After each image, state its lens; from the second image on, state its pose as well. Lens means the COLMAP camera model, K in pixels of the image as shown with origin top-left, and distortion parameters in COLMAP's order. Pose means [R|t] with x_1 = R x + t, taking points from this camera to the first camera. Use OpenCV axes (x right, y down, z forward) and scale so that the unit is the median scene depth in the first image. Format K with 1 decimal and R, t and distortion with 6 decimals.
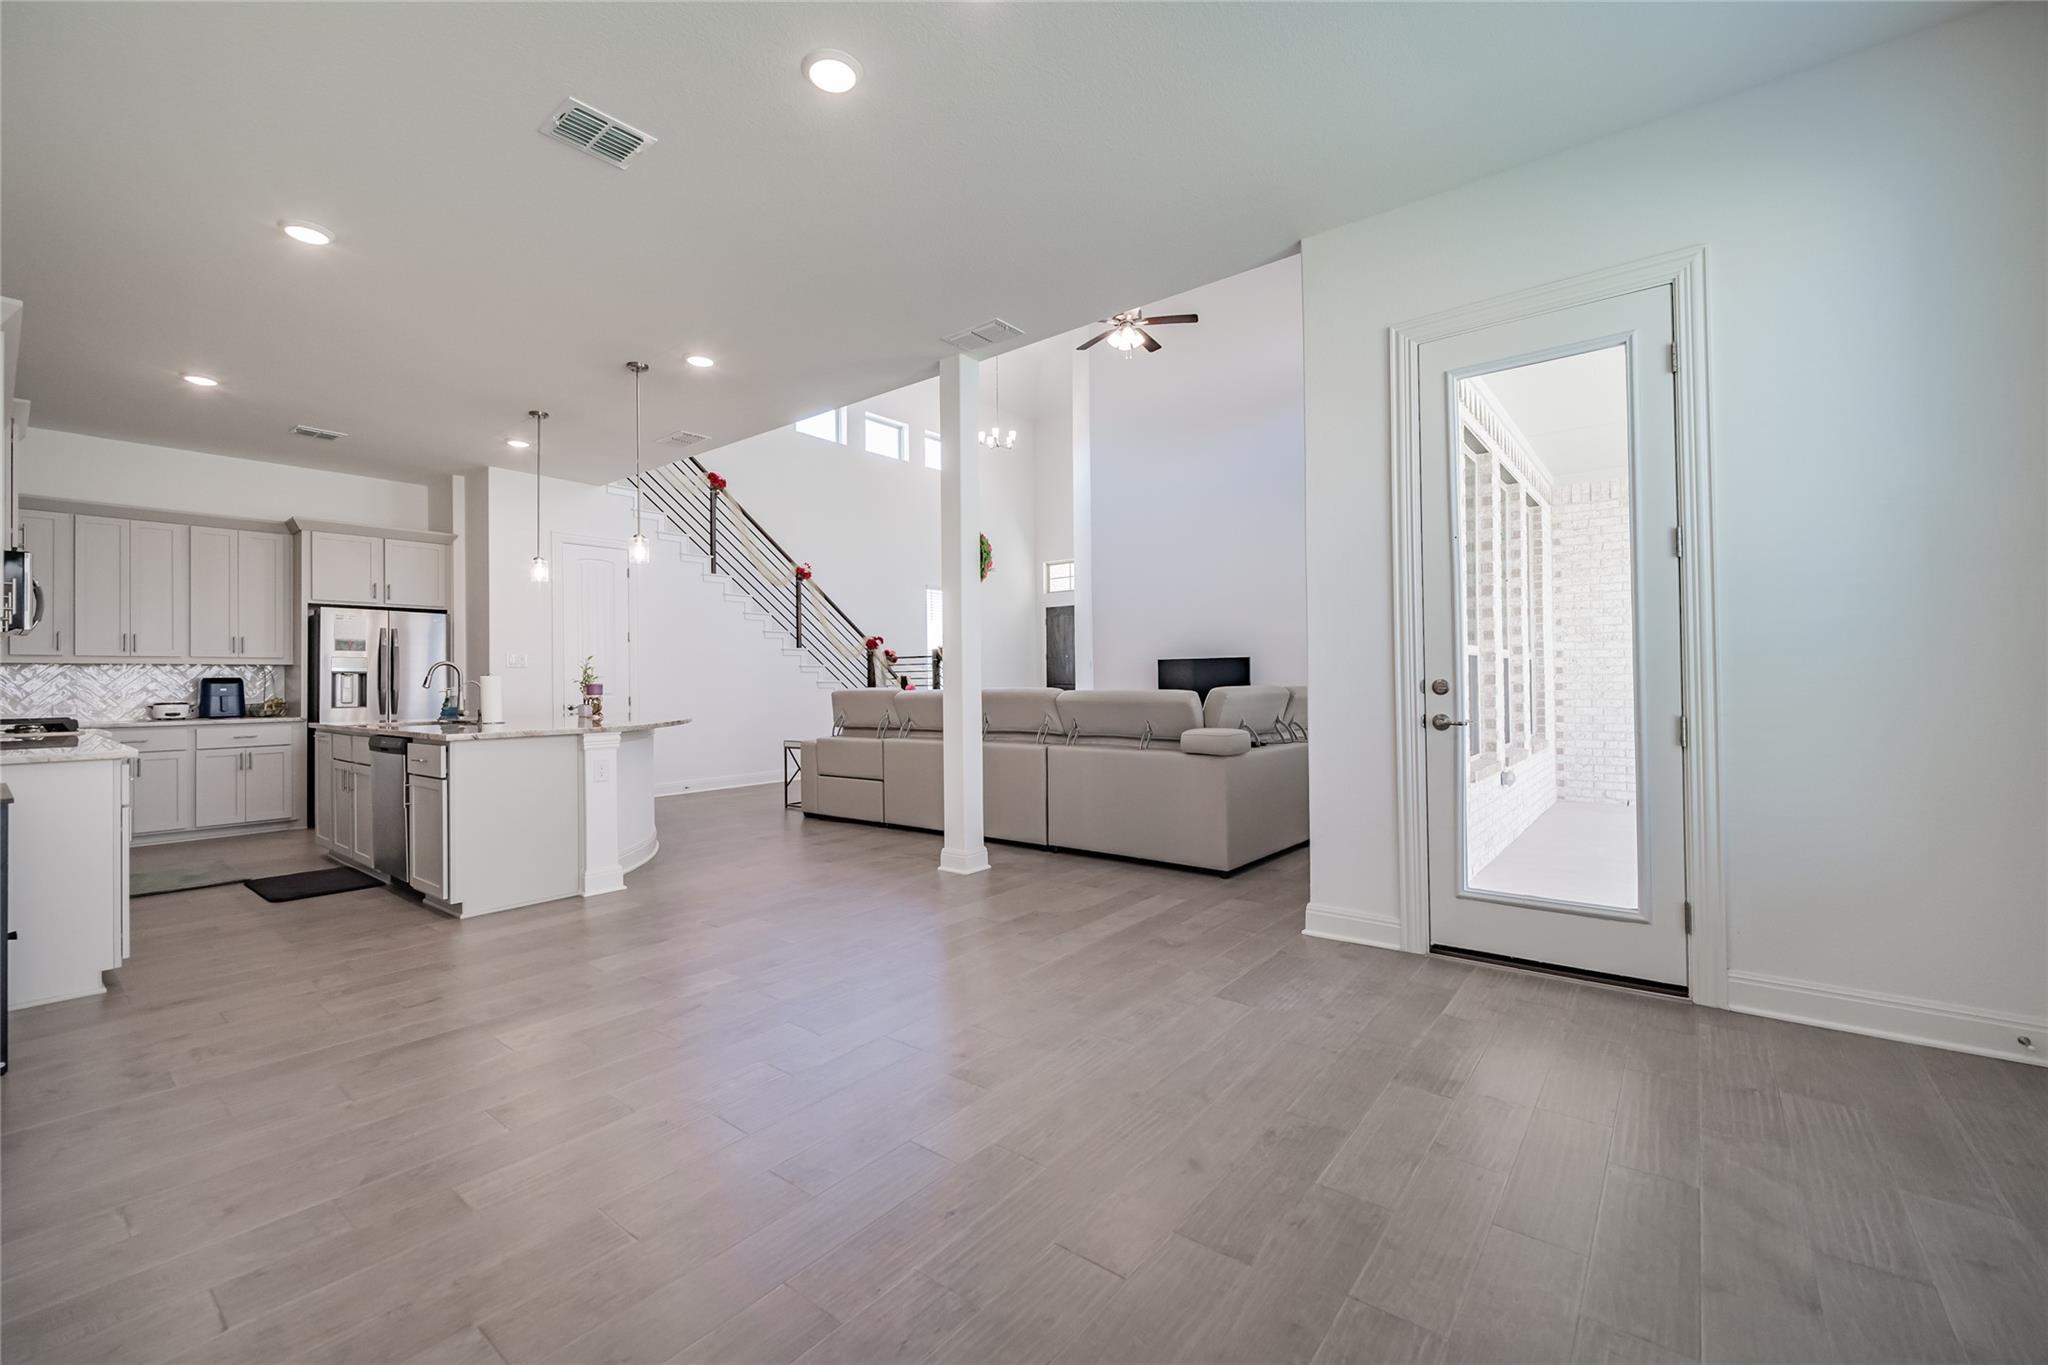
lens RADIAL K [[856.6, 0, 1007.1], [0, 856.6, 669.2], [0, 0, 1]] dist [0.026923, -0.016759]
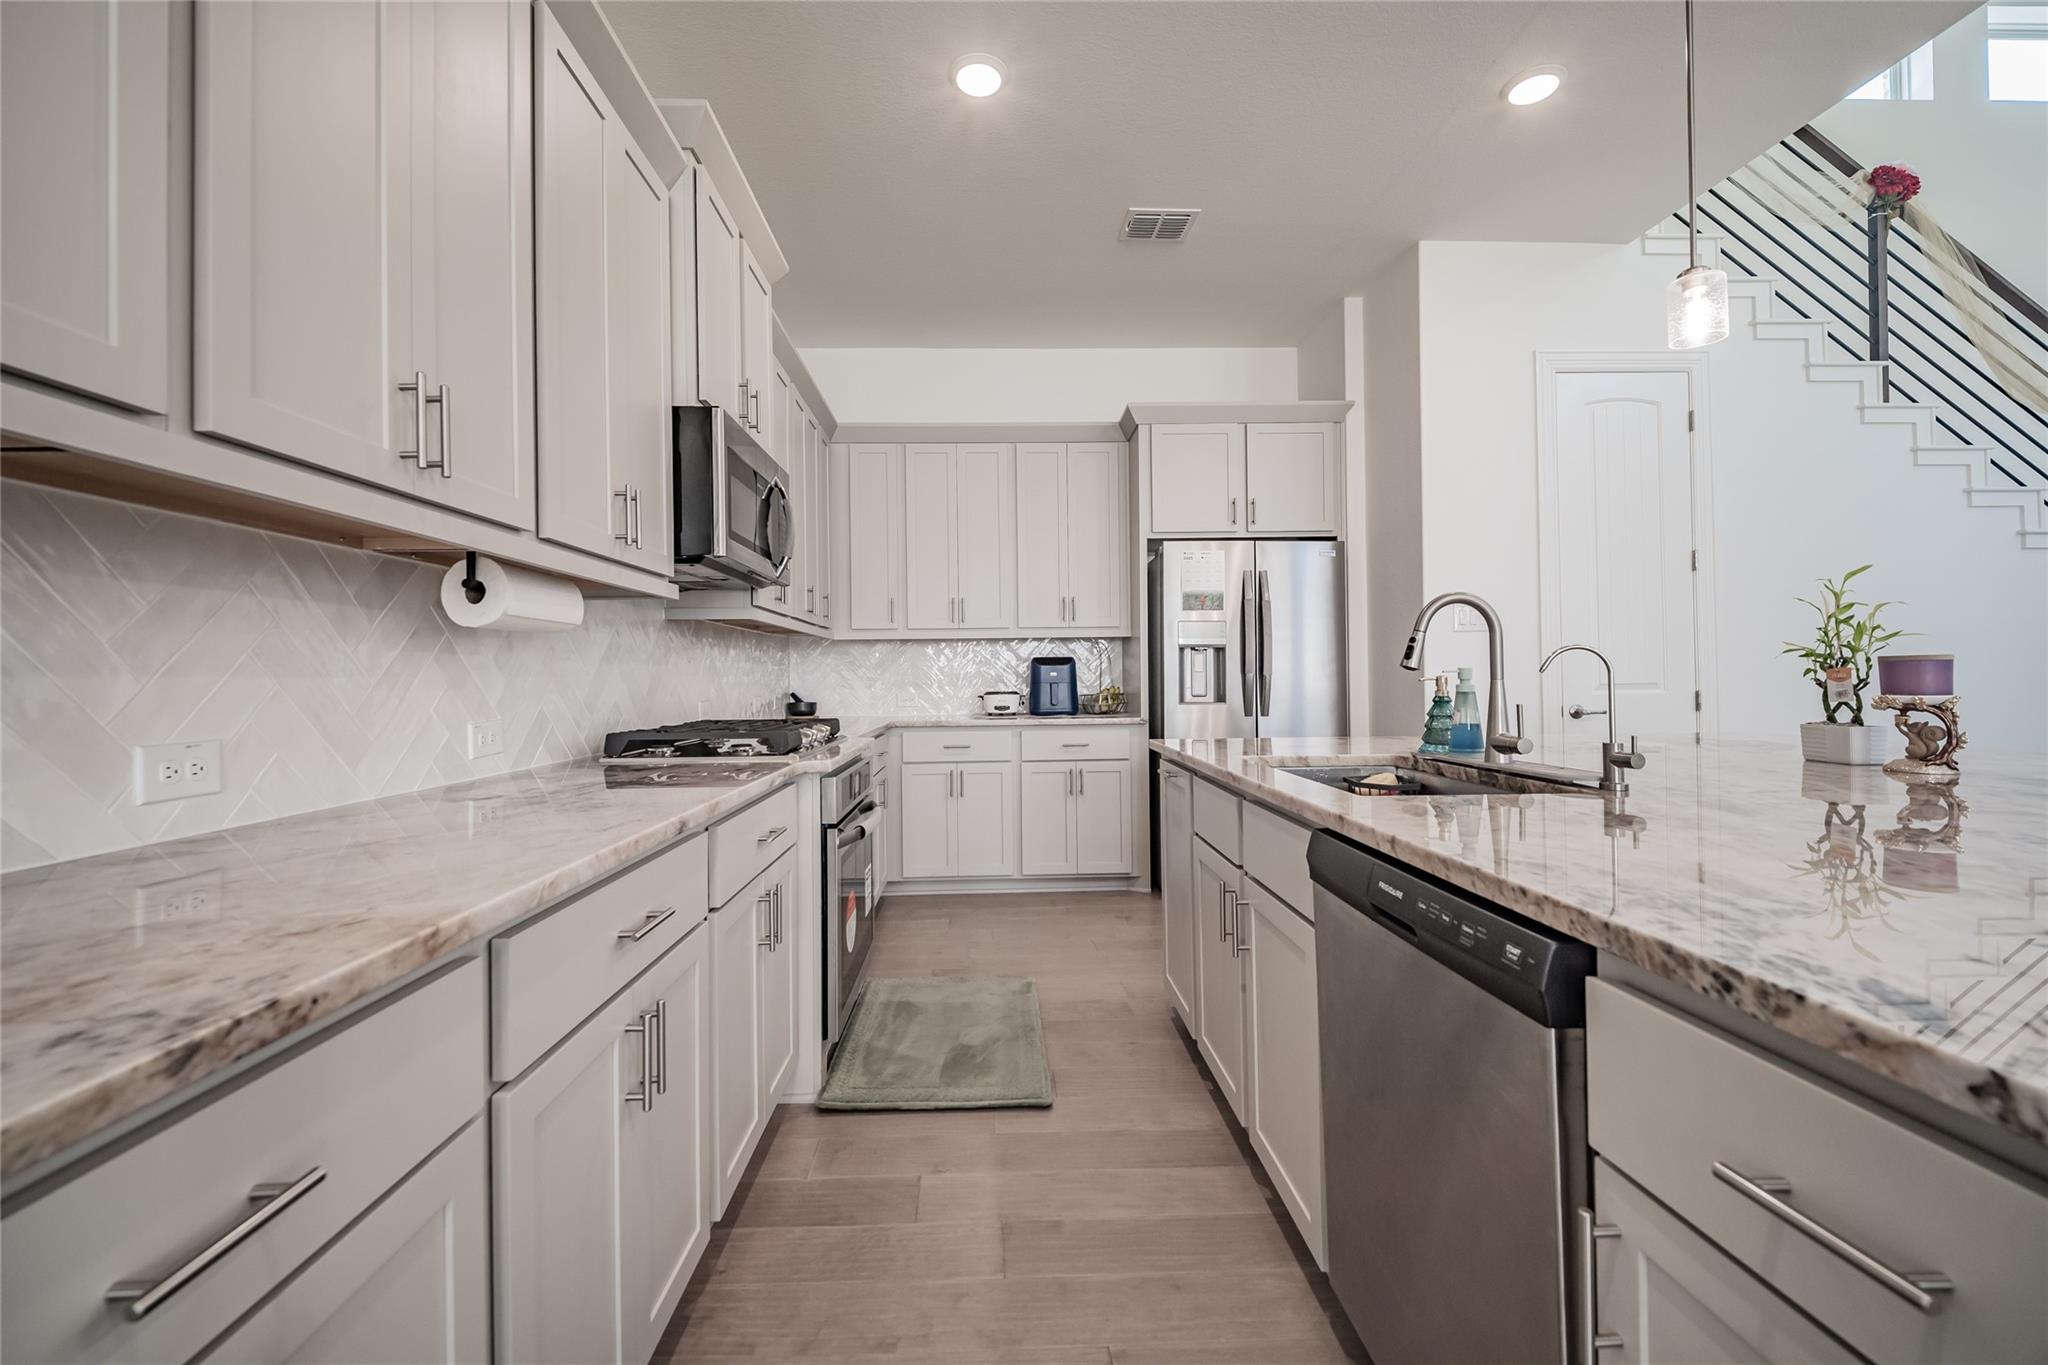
lens RADIAL K [[856.6, 0, 1007.1], [0, 856.6, 669.2], [0, 0, 1]] dist [0.026923, -0.016759]
pose [[0.662253, -0.002387, -0.749276, -0.401730], [0.014505, 0.999848, 0.009635, 0.012228], [0.749140, -0.017249, 0.662187, 0.500918]]
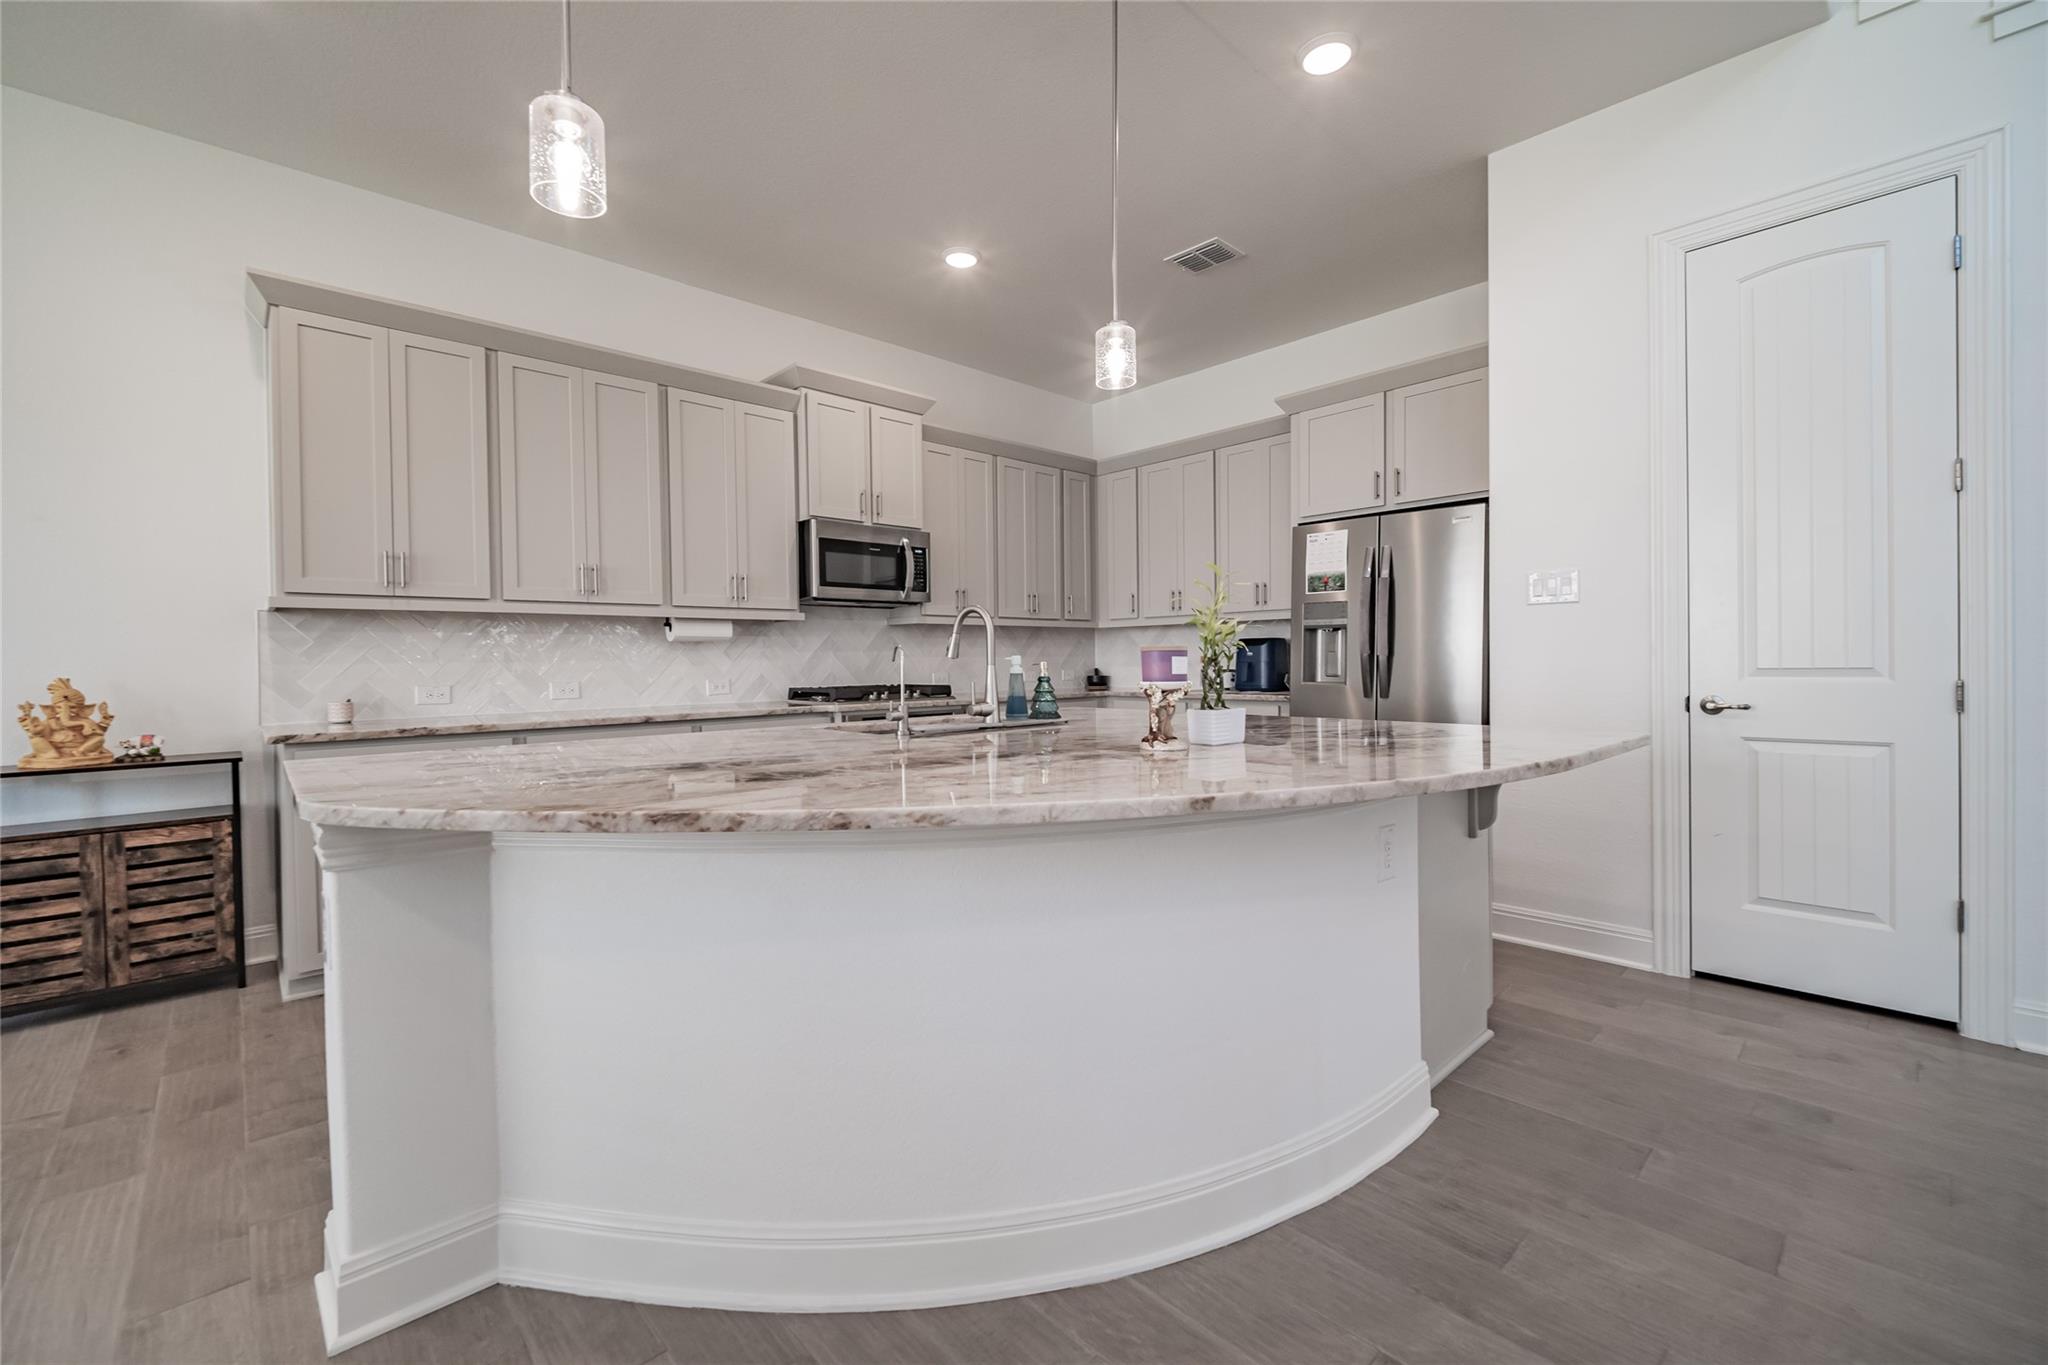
lens RADIAL K [[856.6, 0, 1007.1], [0, 856.6, 669.2], [0, 0, 1]] dist [0.026923, -0.016759]
pose [[-0.143464, 0.023791, -0.989370, -0.121634], [0.028624, 0.999393, 0.019881, 0.015183], [0.989241, -0.025467, -0.144058, 0.866977]]
